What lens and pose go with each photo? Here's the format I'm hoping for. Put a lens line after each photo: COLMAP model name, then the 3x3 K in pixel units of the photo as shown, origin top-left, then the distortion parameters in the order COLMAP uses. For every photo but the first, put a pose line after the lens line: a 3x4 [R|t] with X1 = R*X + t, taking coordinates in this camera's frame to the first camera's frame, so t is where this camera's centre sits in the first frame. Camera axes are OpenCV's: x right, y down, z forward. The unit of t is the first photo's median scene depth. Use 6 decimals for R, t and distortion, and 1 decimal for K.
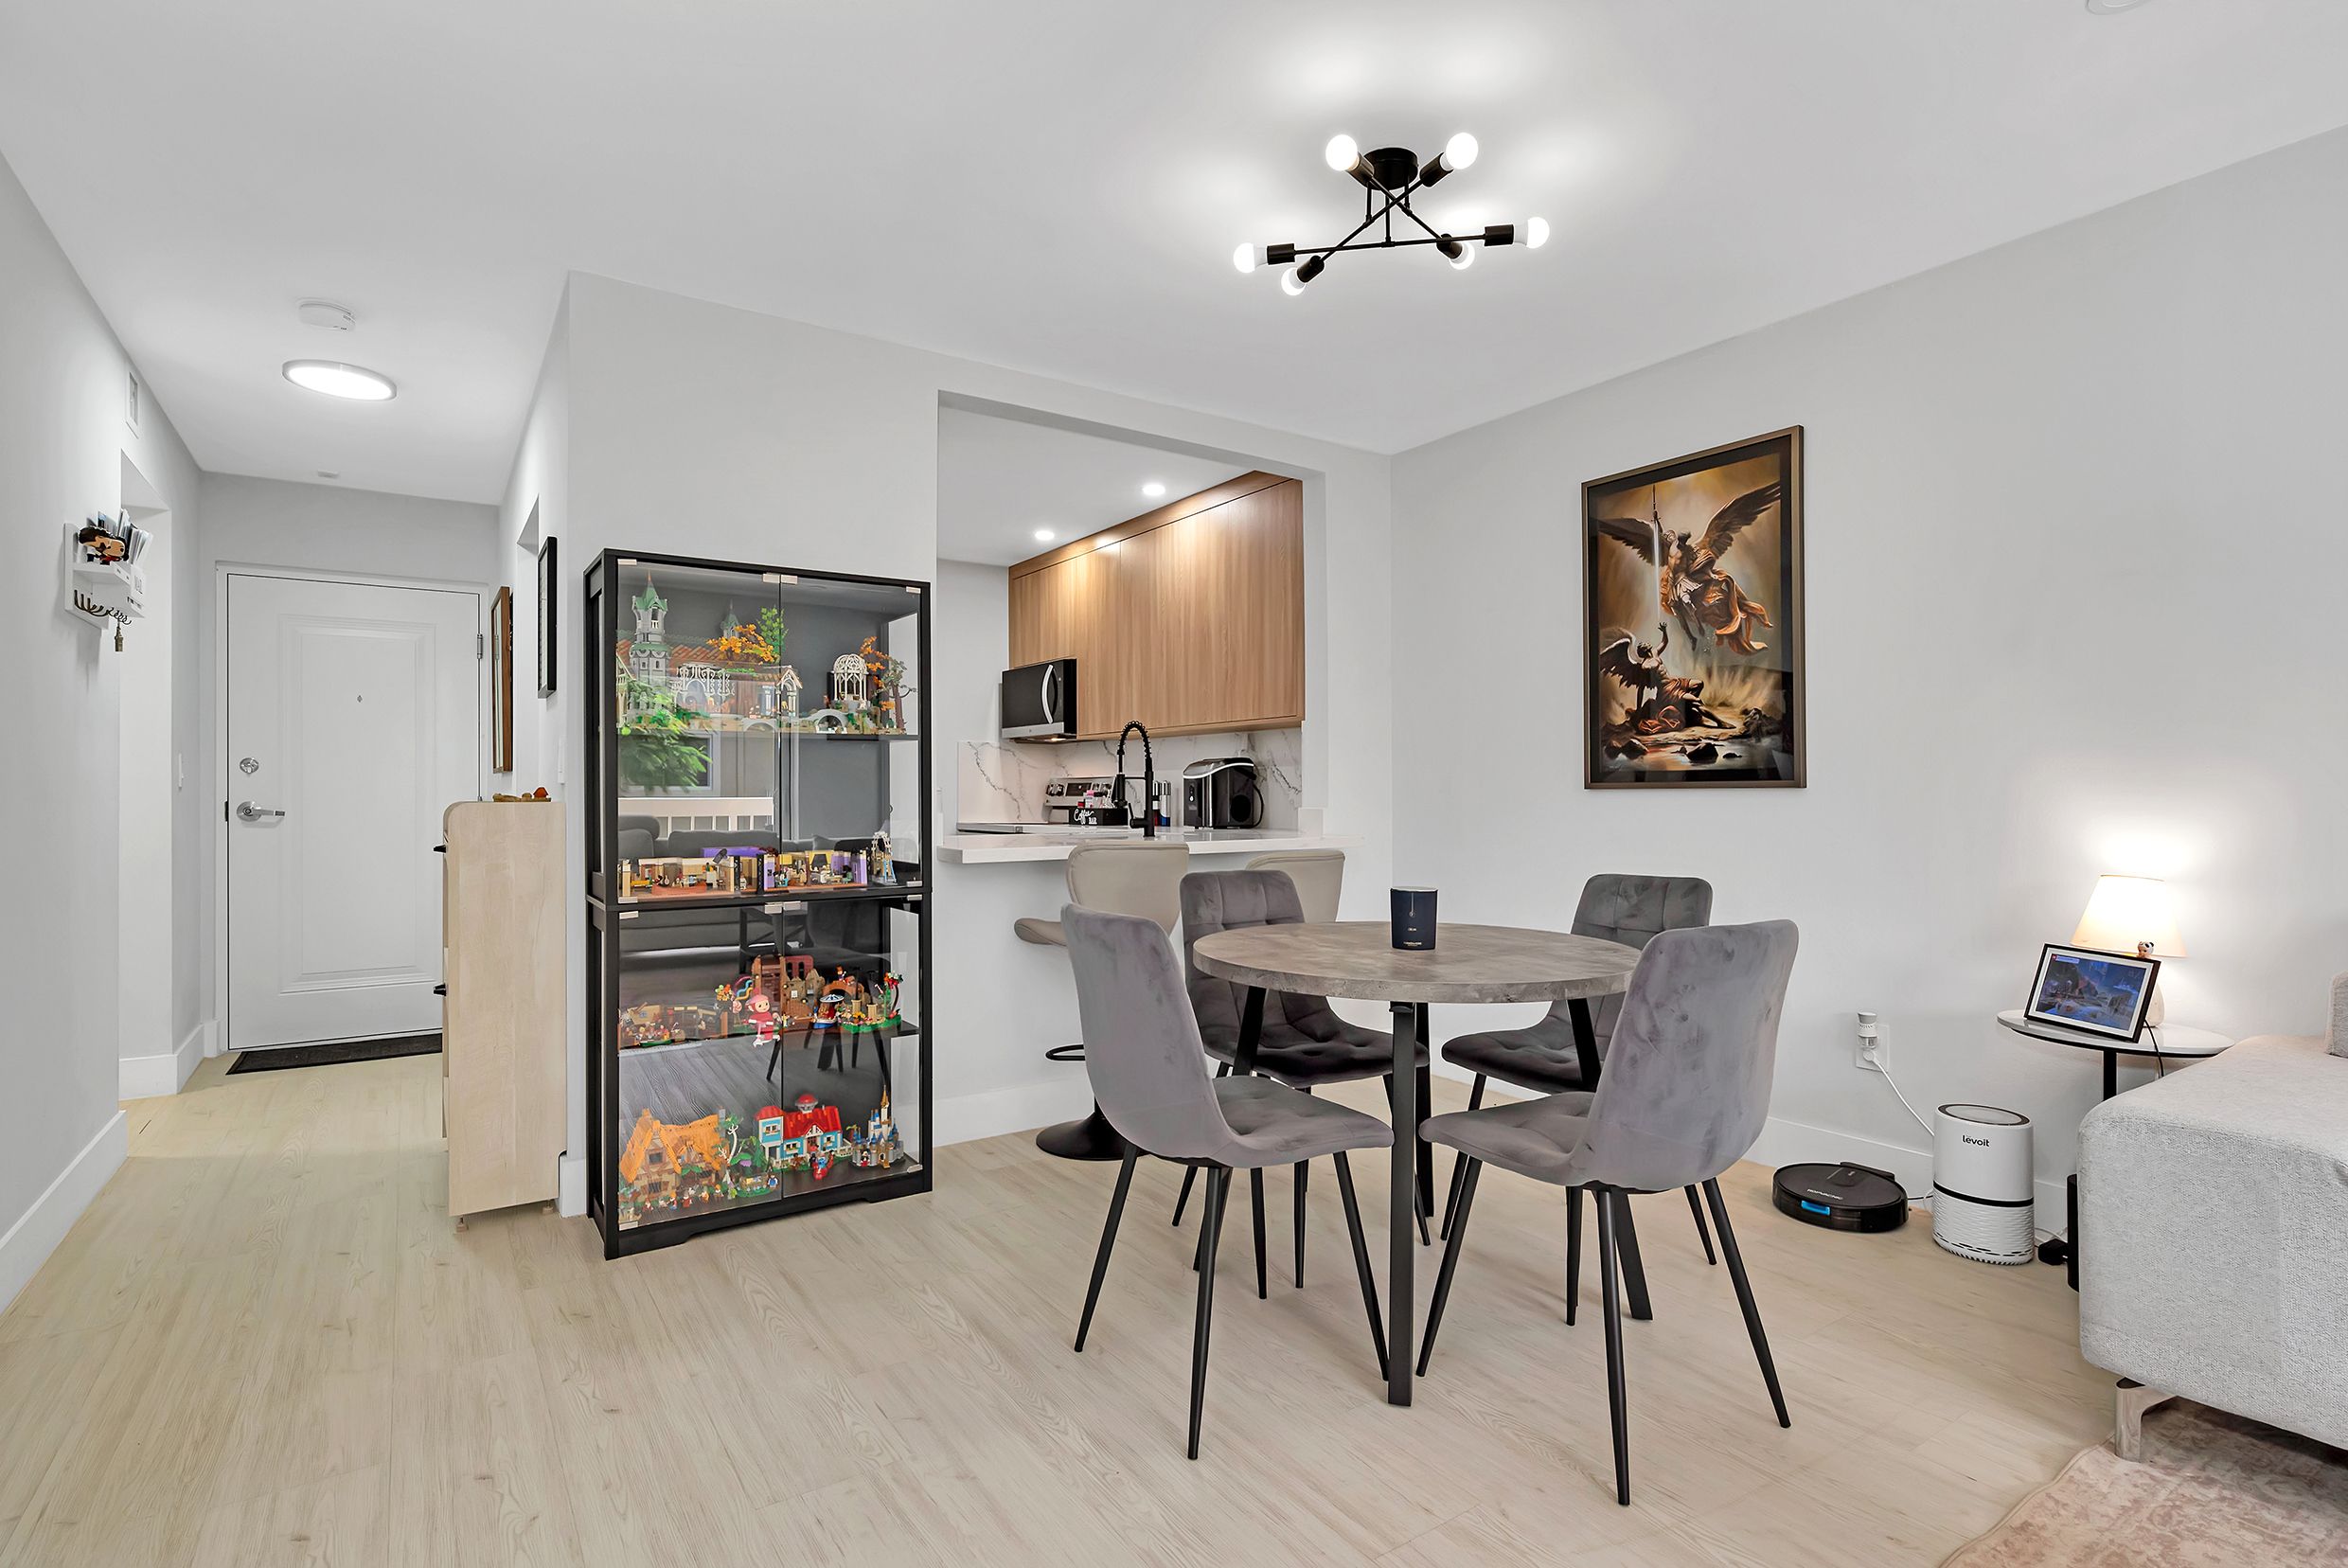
lens RADIAL K [[1138.1, 0, 1173.0], [0, 1138.1, 786.5], [0, 0, 1]] dist [-0.000216, -0.000009]
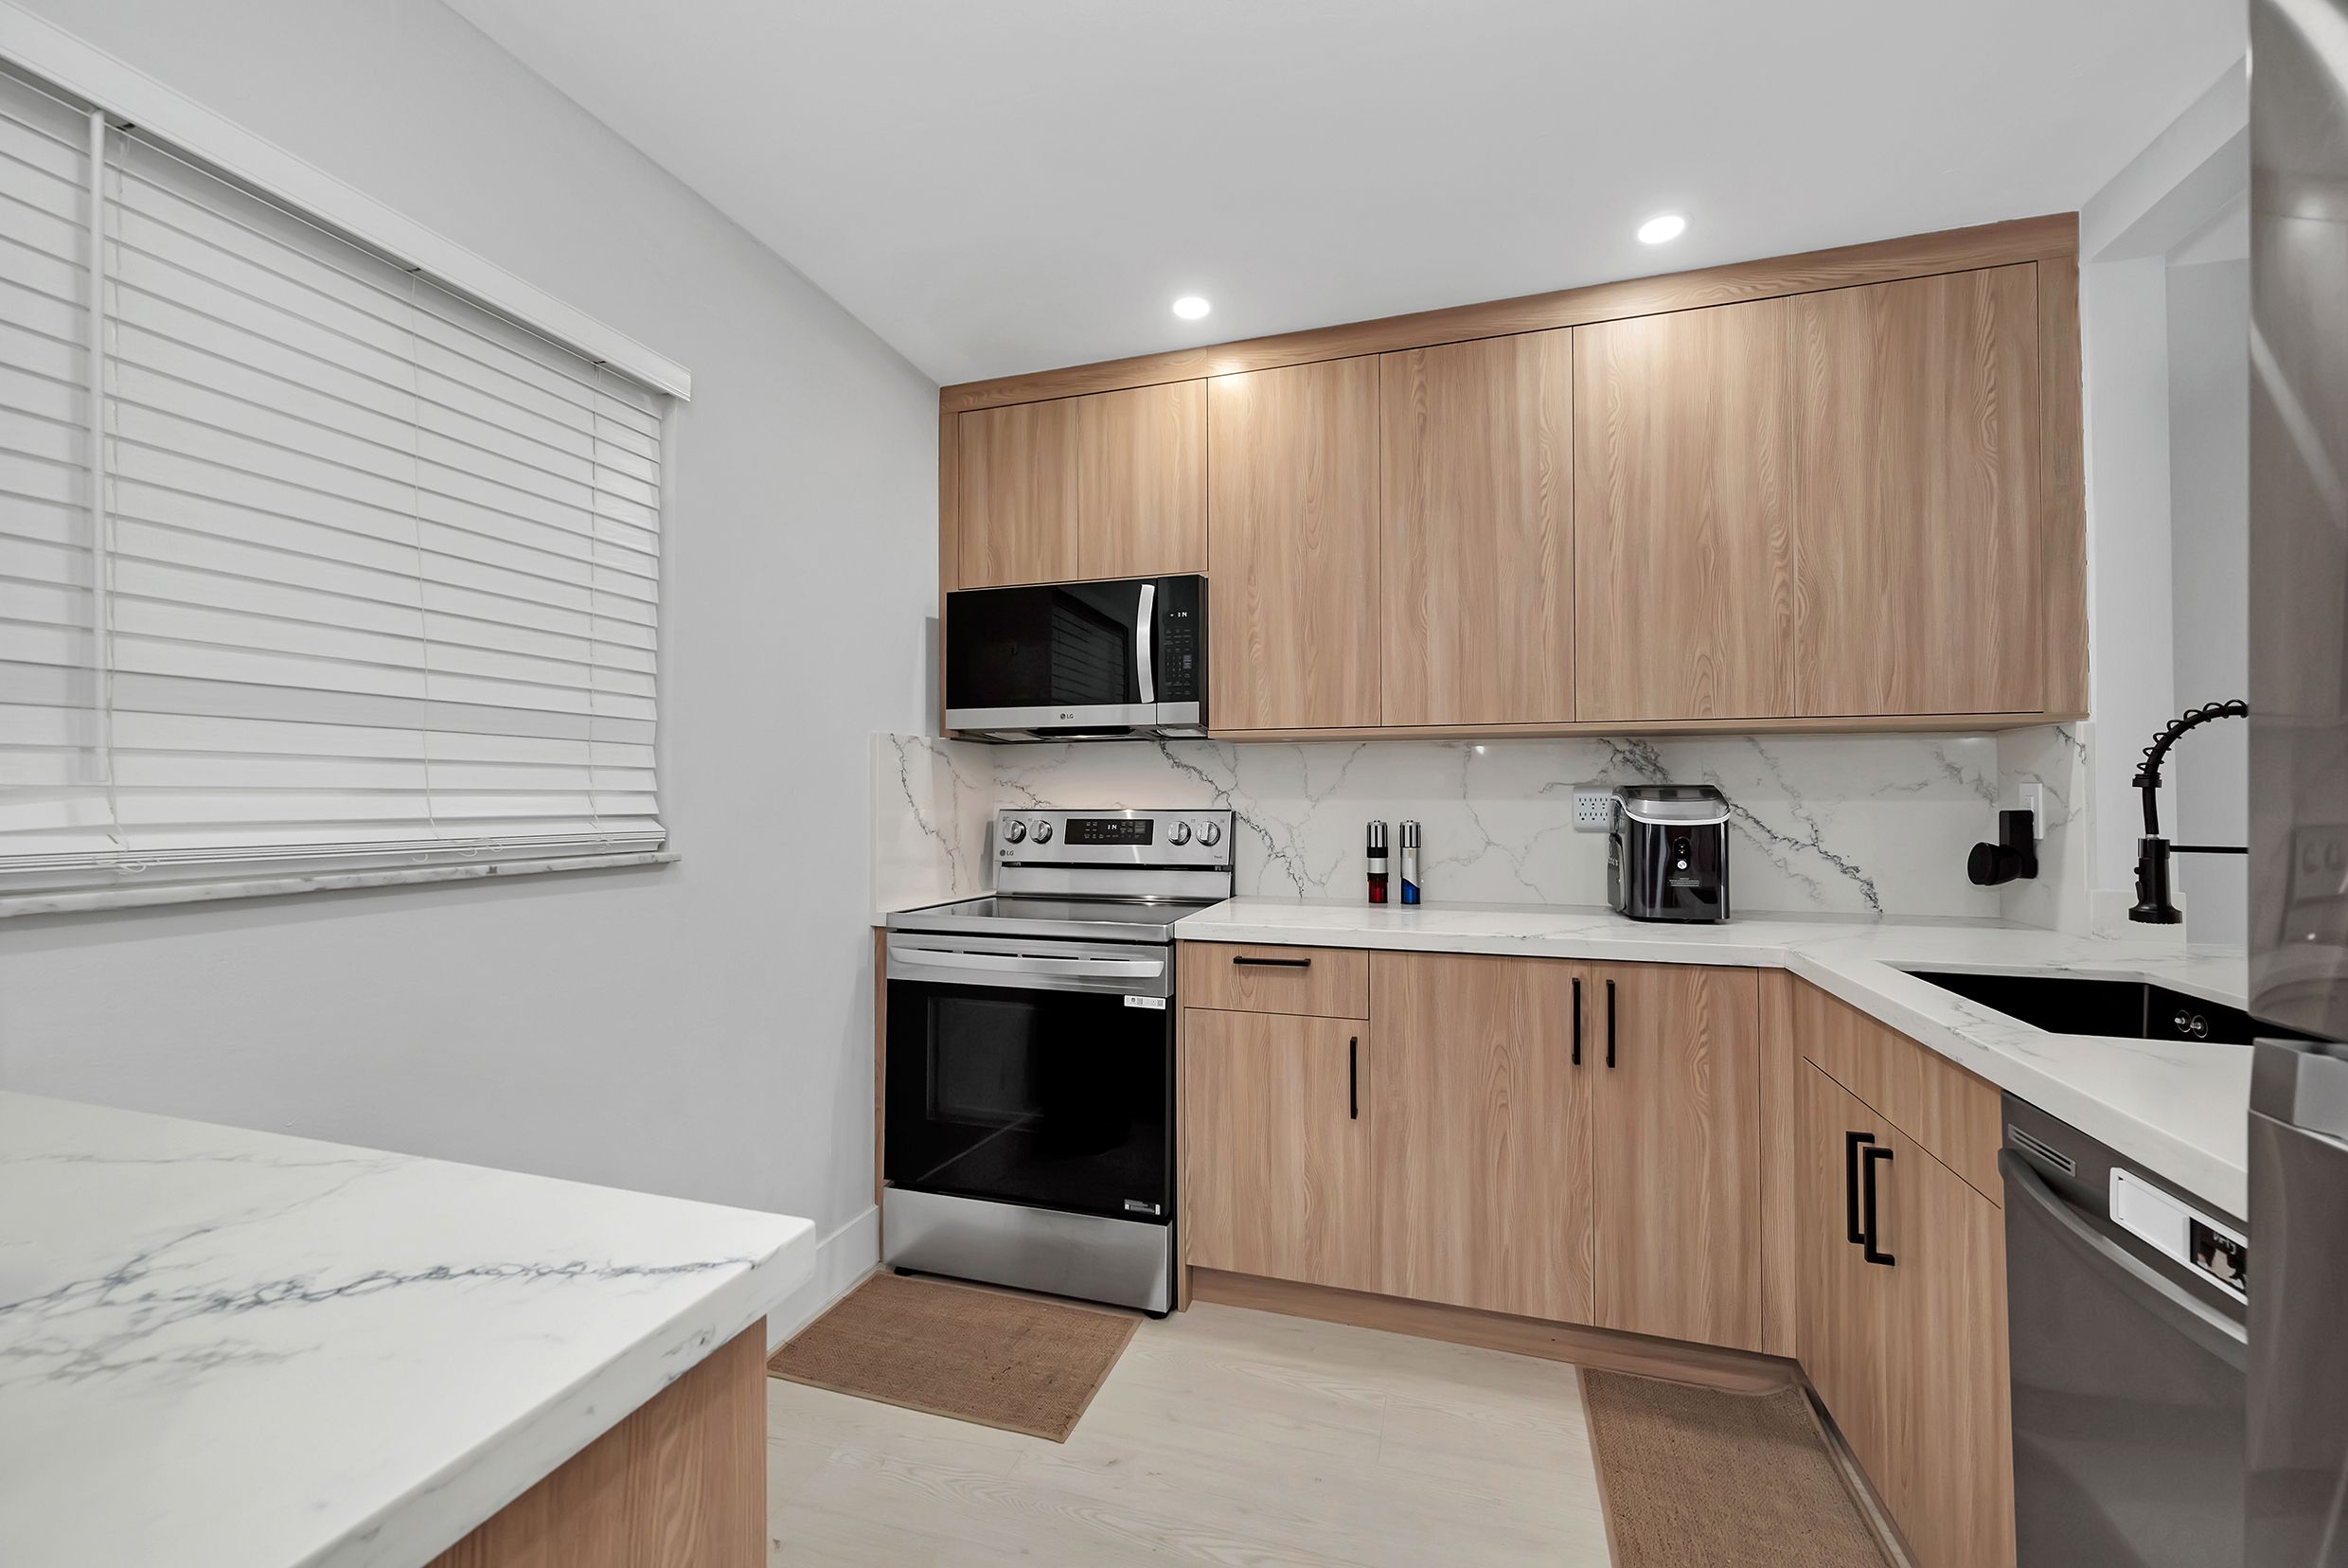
lens RADIAL K [[939.1, 0, 1172.5], [0, 939.1, 760.8], [0, 0, 1]] dist [-0.001328, -0.000035]
pose [[0.778693, 0.025103, 0.626903, -0.429327], [-0.005388, 0.999430, -0.033327, -0.020802], [-0.627382, 0.022573, 0.778384, 0.830309]]
